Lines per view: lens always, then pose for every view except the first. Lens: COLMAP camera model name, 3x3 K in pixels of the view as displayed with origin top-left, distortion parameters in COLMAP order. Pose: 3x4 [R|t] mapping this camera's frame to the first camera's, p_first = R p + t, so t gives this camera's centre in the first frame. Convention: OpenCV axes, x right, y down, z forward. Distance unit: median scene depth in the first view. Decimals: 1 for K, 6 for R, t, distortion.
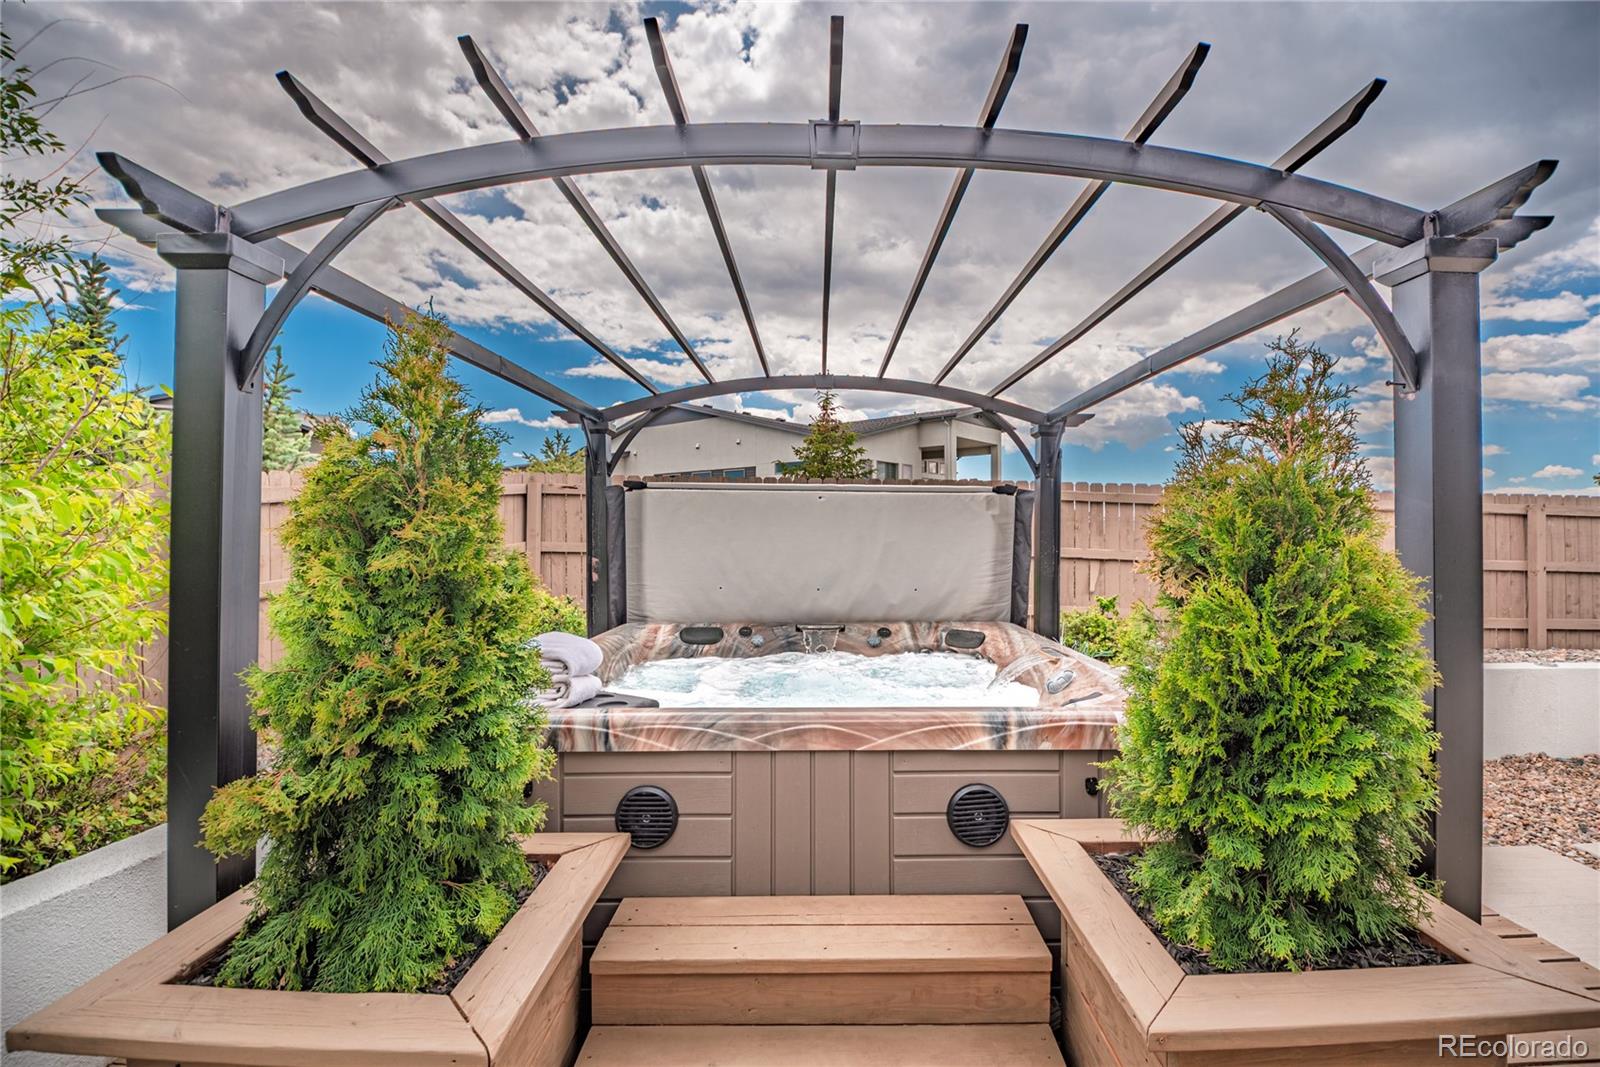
lens RADIAL K [[716.0, 0, 825.8], [0, 716.0, 521.1], [0, 0, 1]] dist [-0.002732, 0.000100]
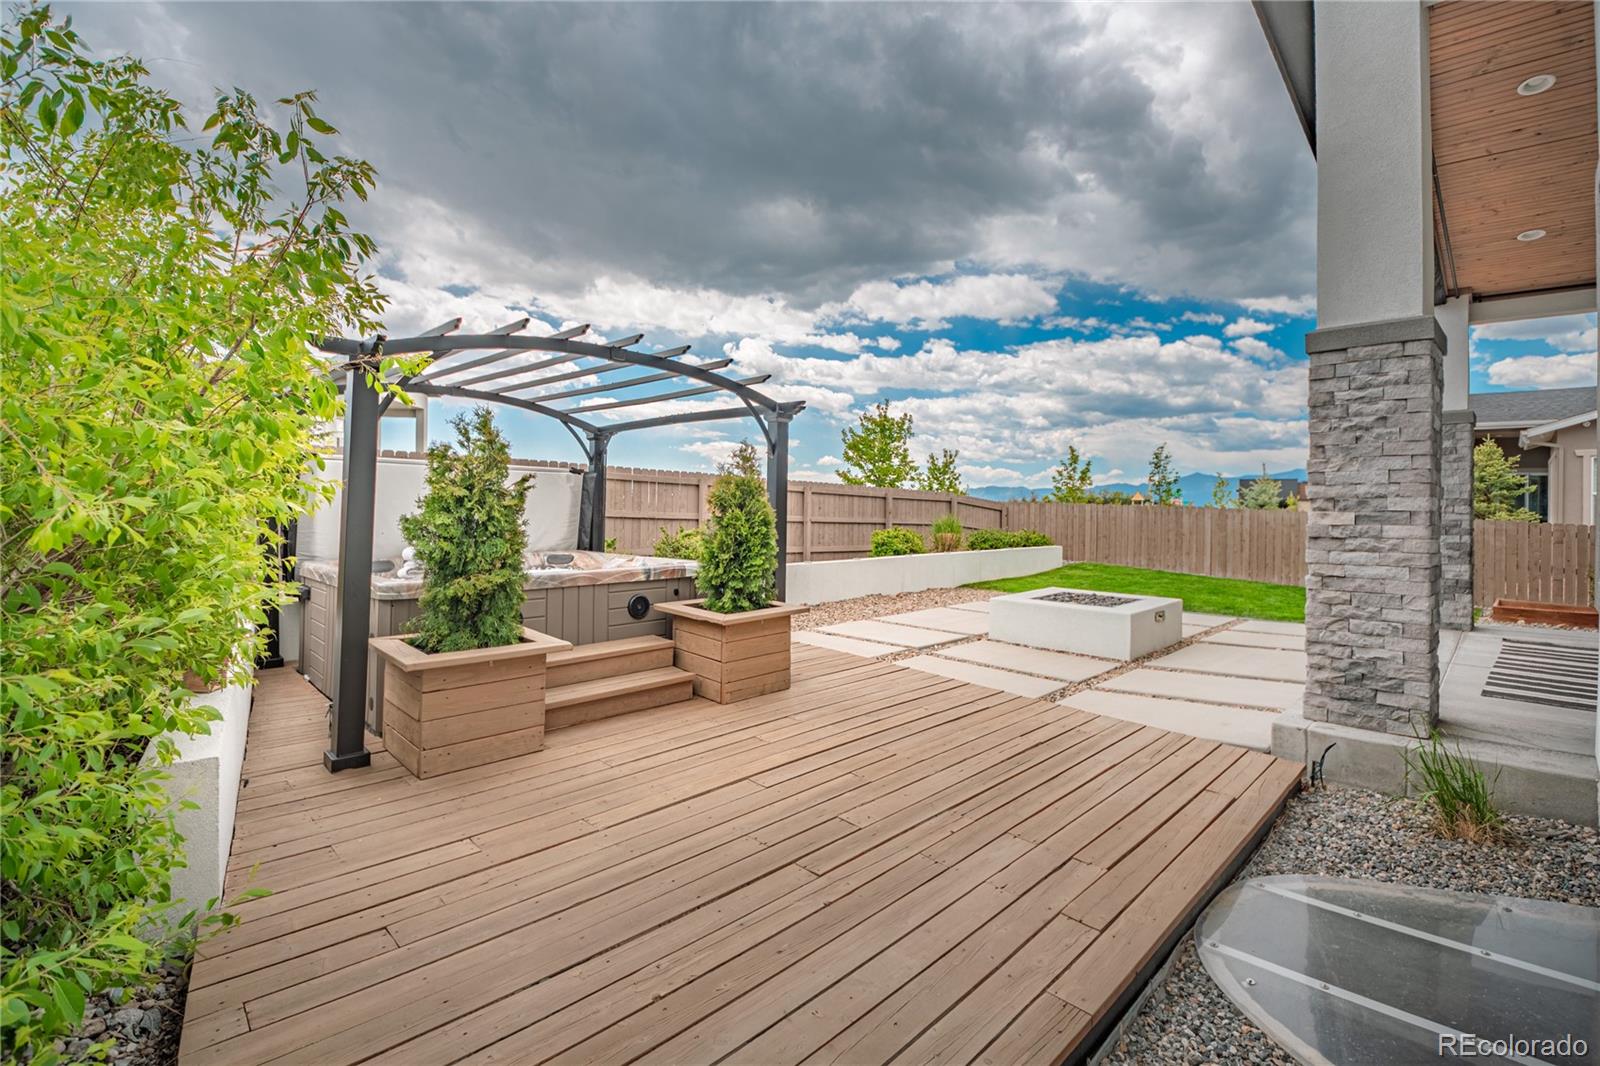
lens RADIAL K [[735.2, 0, 808.7], [0, 735.2, 490.7], [0, 0, 1]] dist [0.001186, -0.016405]
pose [[0.714488, 0.020481, 0.699348, -1.358456], [-0.022407, 0.999729, -0.006386, 0.000356], [-0.699289, -0.011108, 0.714753, -1.466486]]
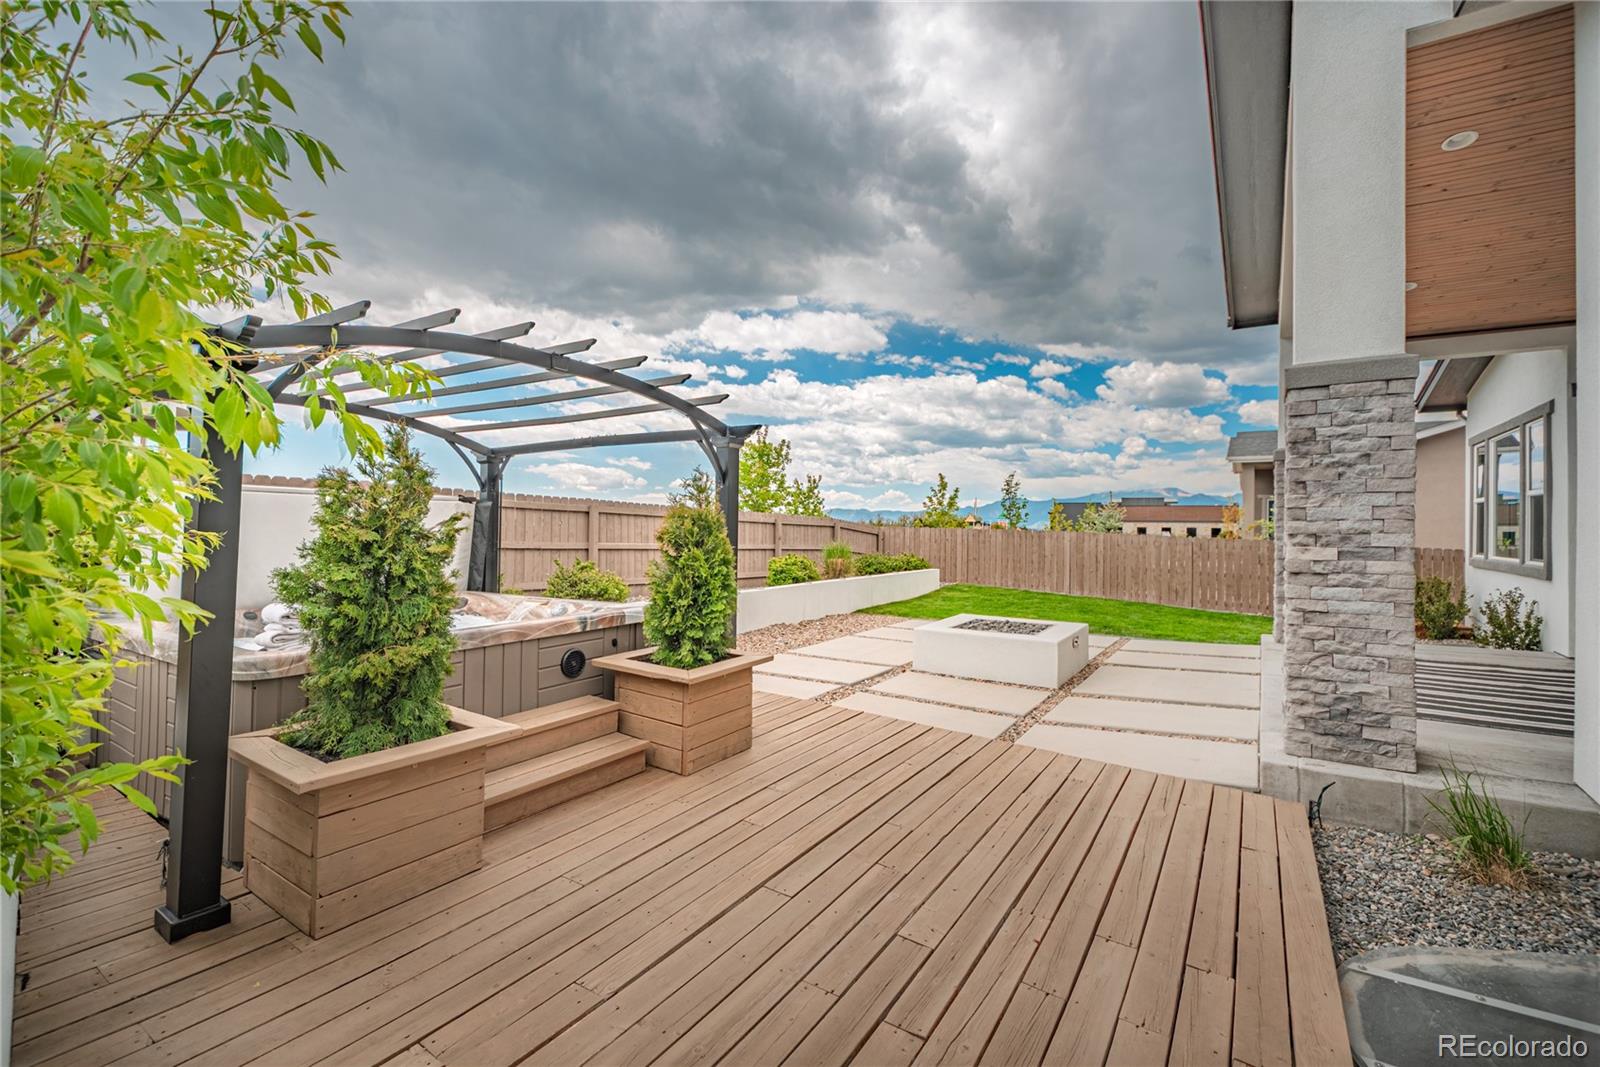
lens RADIAL K [[702.1, 0, 799.8], [0, 702.1, 513.0], [0, 0, 1]] dist [0.016603, -0.012075]
pose [[0.561463, 0.019434, 0.827274, -1.325498], [-0.020356, 0.999746, -0.009670, -0.040306], [-0.827252, -0.011411, 0.561716, -0.854029]]
